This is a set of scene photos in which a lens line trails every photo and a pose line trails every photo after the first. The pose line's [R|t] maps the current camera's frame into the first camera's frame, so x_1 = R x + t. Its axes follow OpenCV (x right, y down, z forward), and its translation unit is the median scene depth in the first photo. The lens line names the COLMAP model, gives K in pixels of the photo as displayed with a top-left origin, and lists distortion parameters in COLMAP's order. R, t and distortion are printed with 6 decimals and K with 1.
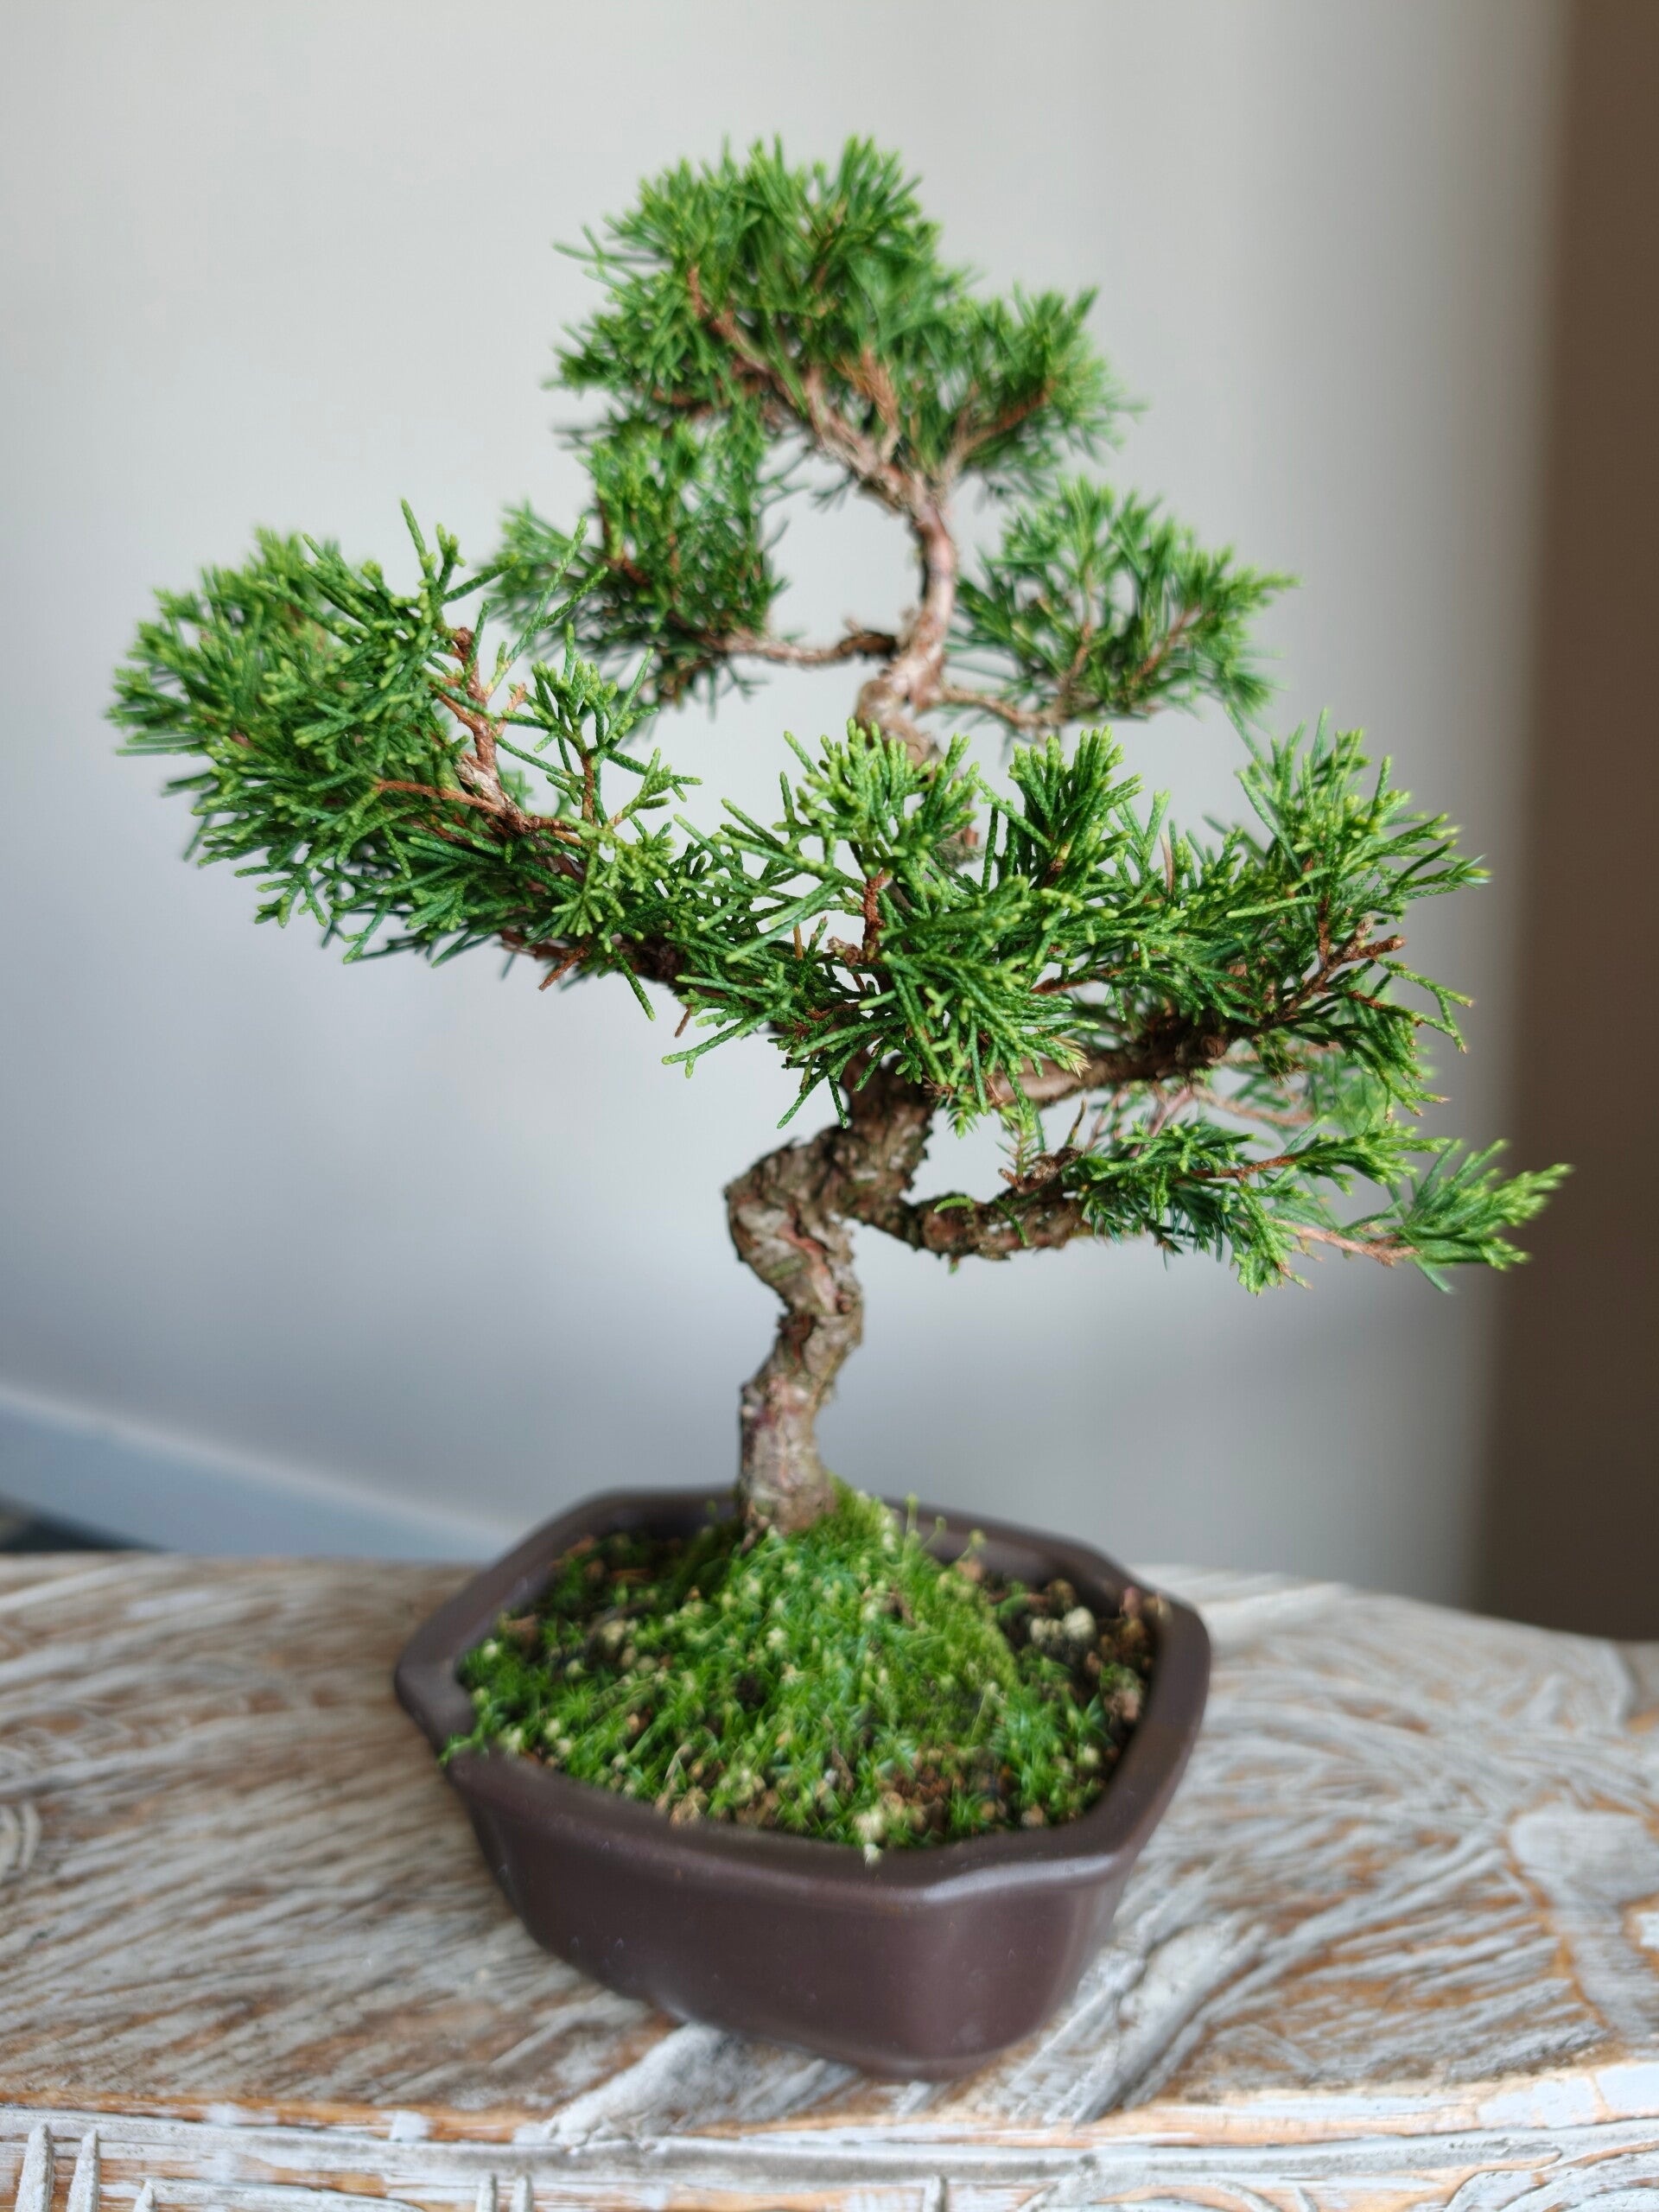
lens RADIAL K [[1657.4, 0, 839.1], [0, 1657.4, 1097.8], [0, 0, 1]] dist [-0.082223, 0.051079]
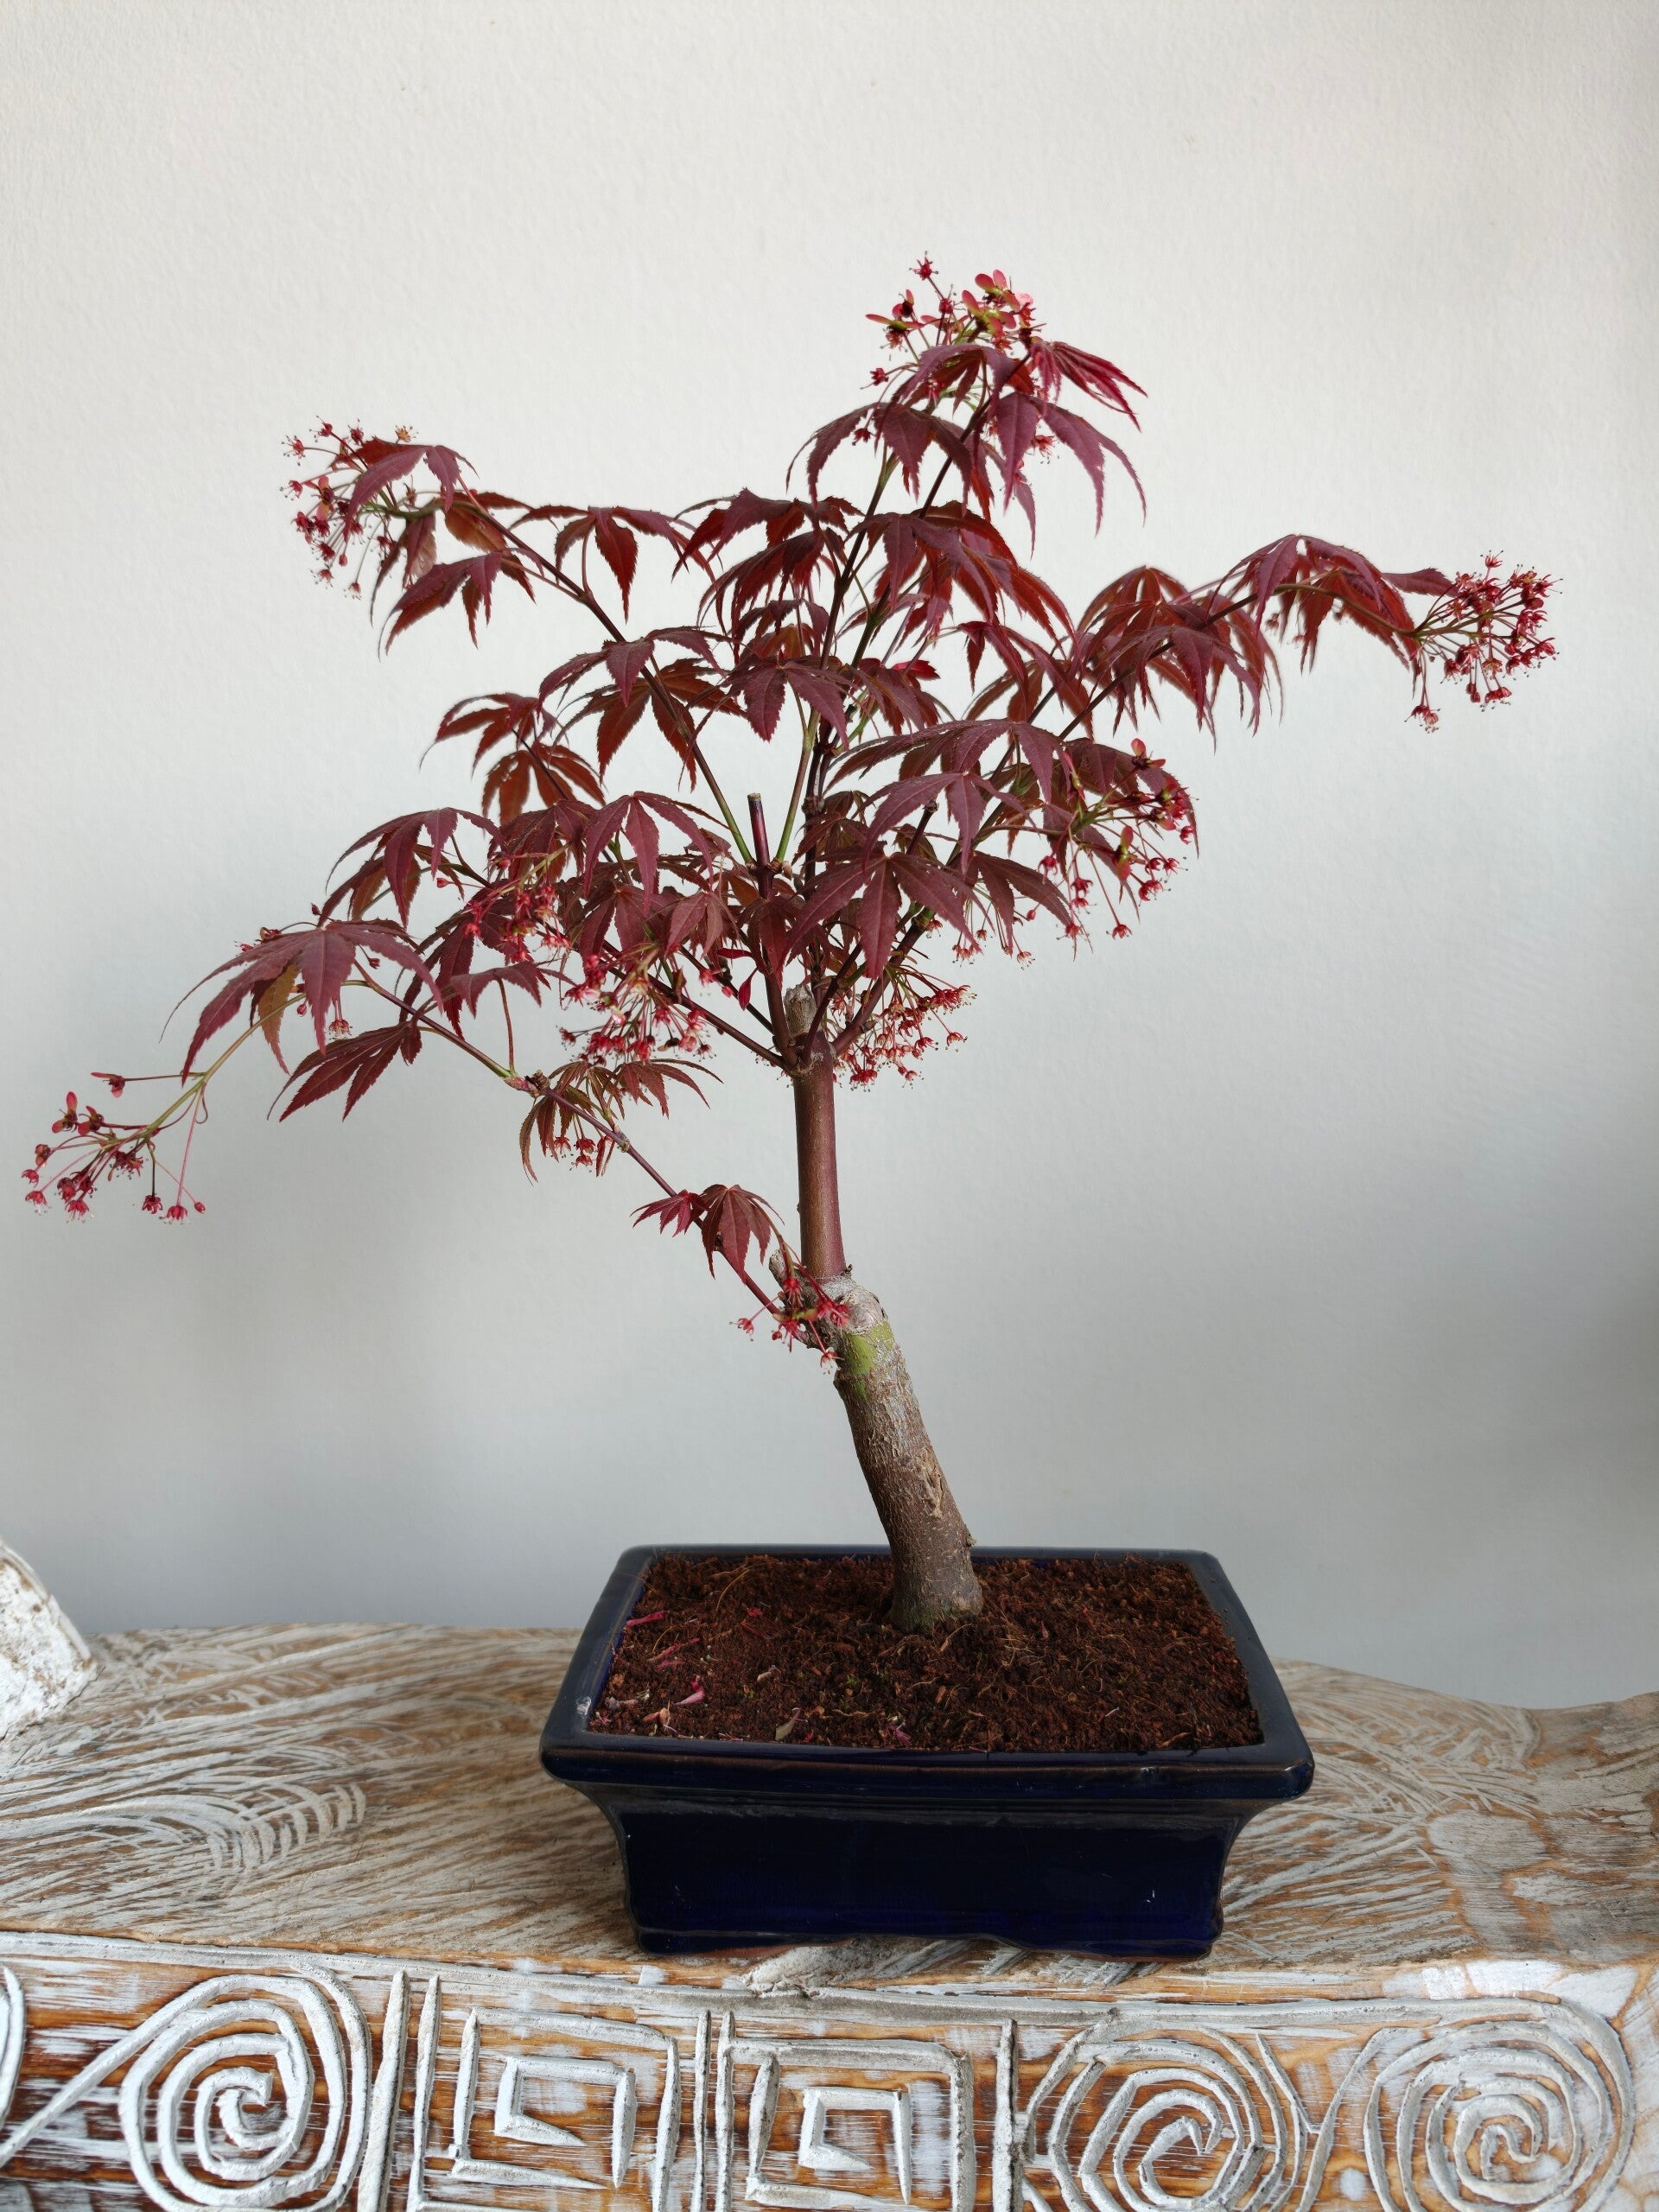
lens RADIAL K [[1610.6, 0, 842.1], [0, 1610.6, 1102.3], [0, 0, 1]] dist [-0.058036, 0.041131]
pose [[0.998928, 0.011261, -0.044909, -0.035572], [-0.016597, 0.992603, -0.120262, 0.016386], [0.043223, 0.120879, 0.991726, -0.524702]]
